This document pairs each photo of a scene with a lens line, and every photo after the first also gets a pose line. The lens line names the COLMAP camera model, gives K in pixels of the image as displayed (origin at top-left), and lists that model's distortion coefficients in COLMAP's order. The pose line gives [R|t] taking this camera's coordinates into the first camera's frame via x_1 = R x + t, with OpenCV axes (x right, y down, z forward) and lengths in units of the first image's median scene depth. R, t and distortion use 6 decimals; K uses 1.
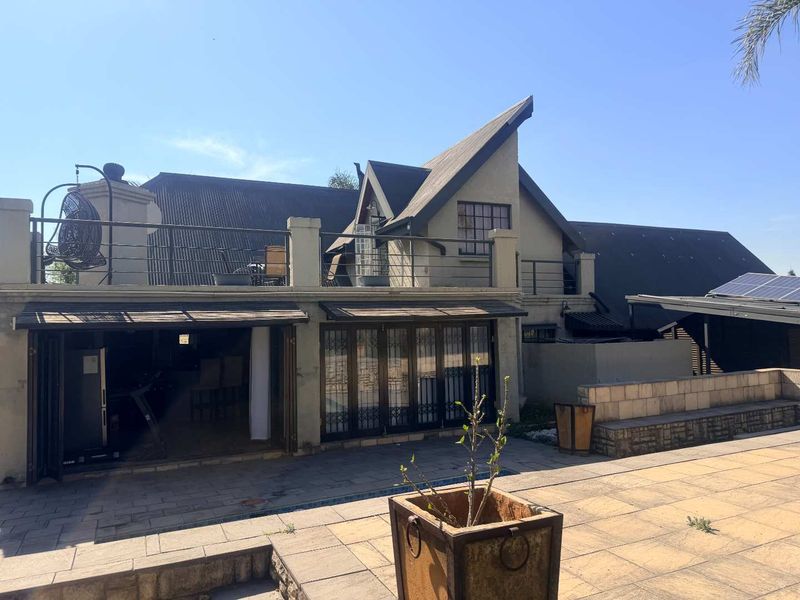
lens RADIAL K [[564.4, 0, 407.7], [0, 564.4, 304.8], [0, 0, 1]] dist [0.037552, -0.039046]
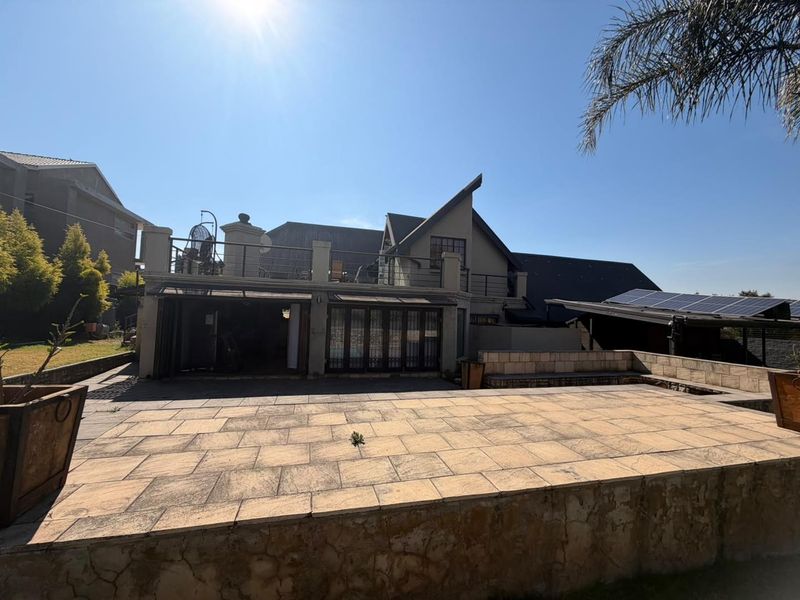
lens RADIAL K [[320.1, 0, 405.5], [0, 320.1, 300.1], [0, 0, 1]] dist [-0.003509, 0.000930]
pose [[0.983822, 0.046768, -0.172934, 0.233891], [-0.048795, 0.998781, -0.007483, 0.018126], [0.172373, 0.015800, 0.984905, 0.082828]]
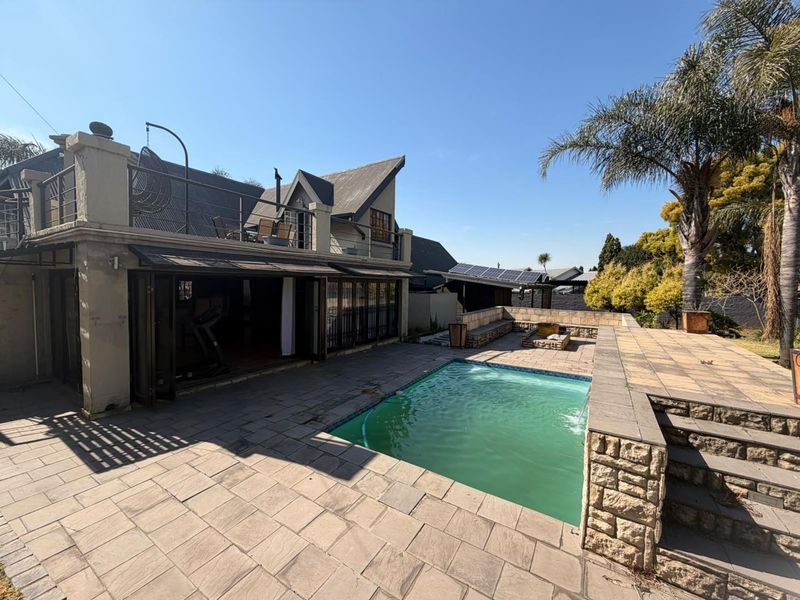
lens RADIAL K [[320.1, 0, 400.1], [0, 320.1, 300.1], [0, 0, 1]] dist [-0.003509, 0.000930]
pose [[0.839256, 0.010676, 0.543632, -0.443548], [-0.058256, 0.995818, 0.070380, 0.022551], [-0.540607, -0.090737, 0.836367, 0.162610]]
